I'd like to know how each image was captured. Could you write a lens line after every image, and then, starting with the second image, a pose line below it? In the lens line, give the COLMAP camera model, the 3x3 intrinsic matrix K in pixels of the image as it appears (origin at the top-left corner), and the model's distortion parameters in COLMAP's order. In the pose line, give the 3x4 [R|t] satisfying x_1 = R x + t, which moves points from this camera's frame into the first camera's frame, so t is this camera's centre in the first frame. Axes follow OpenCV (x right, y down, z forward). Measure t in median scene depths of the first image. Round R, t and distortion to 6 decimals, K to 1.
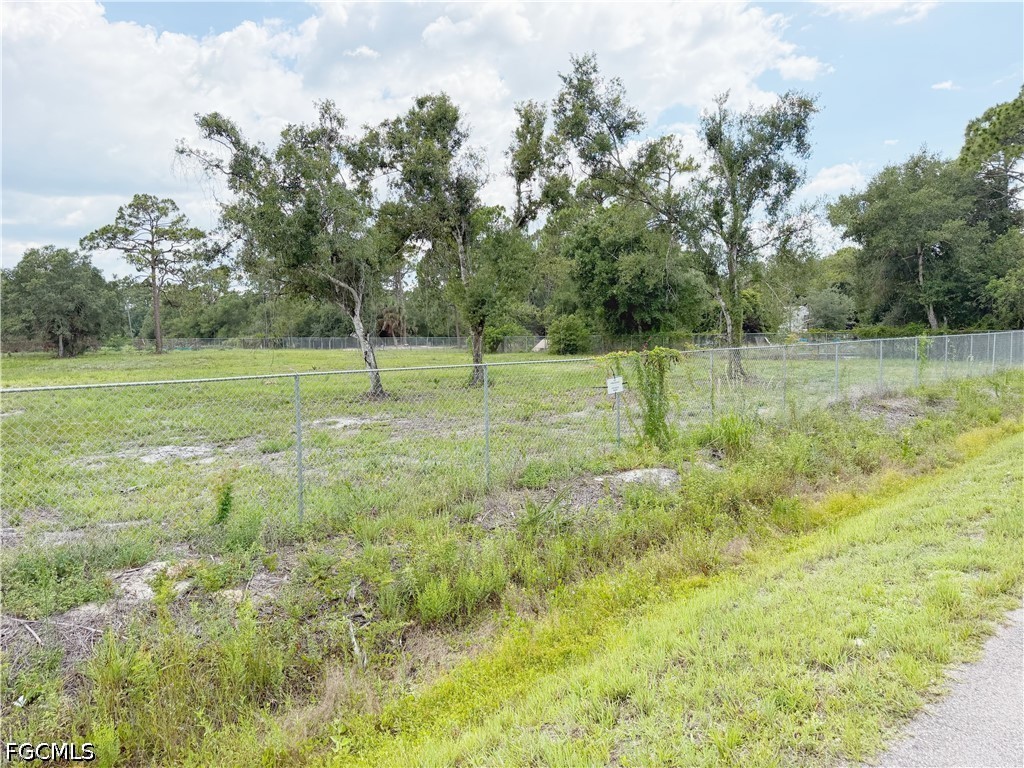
lens RADIAL K [[718.3, 0, 512.5], [0, 718.3, 373.1], [0, 0, 1]] dist [0.088726, -0.099924]
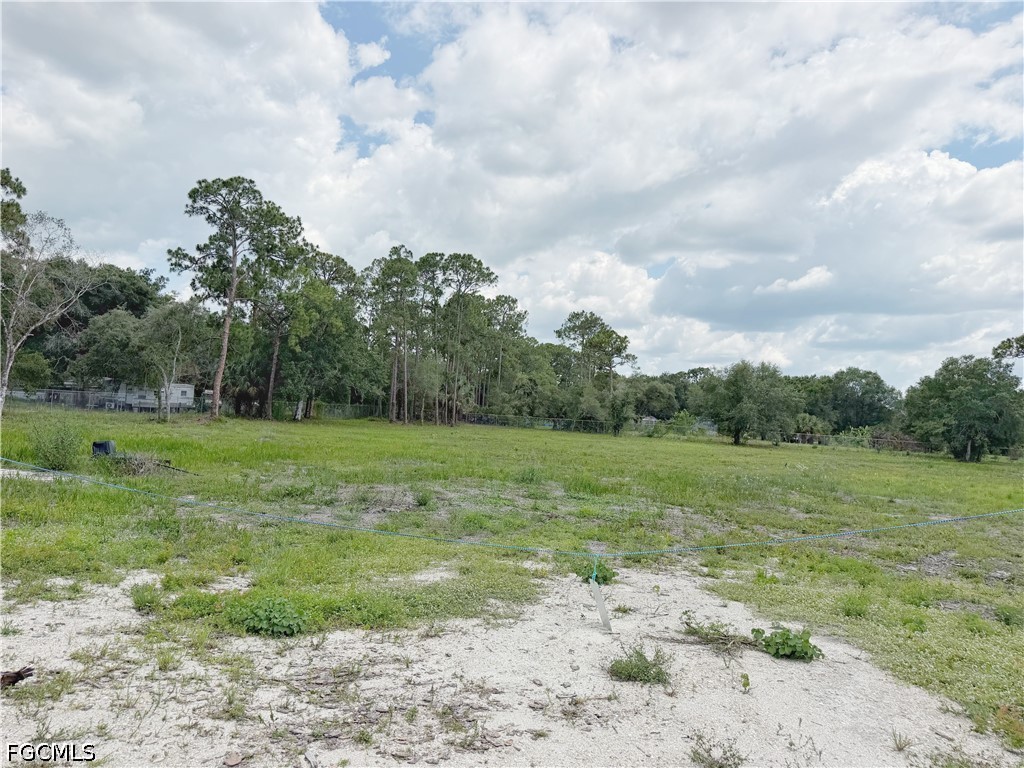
lens RADIAL K [[718.3, 0, 513.5], [0, 718.3, 374.8], [0, 0, 1]] dist [0.088726, -0.099924]
pose [[0.581371, 0.009440, -0.813584, -0.414017], [-0.121042, 0.989809, -0.075009, 0.036654], [0.804585, 0.142086, 0.576589, -0.393094]]
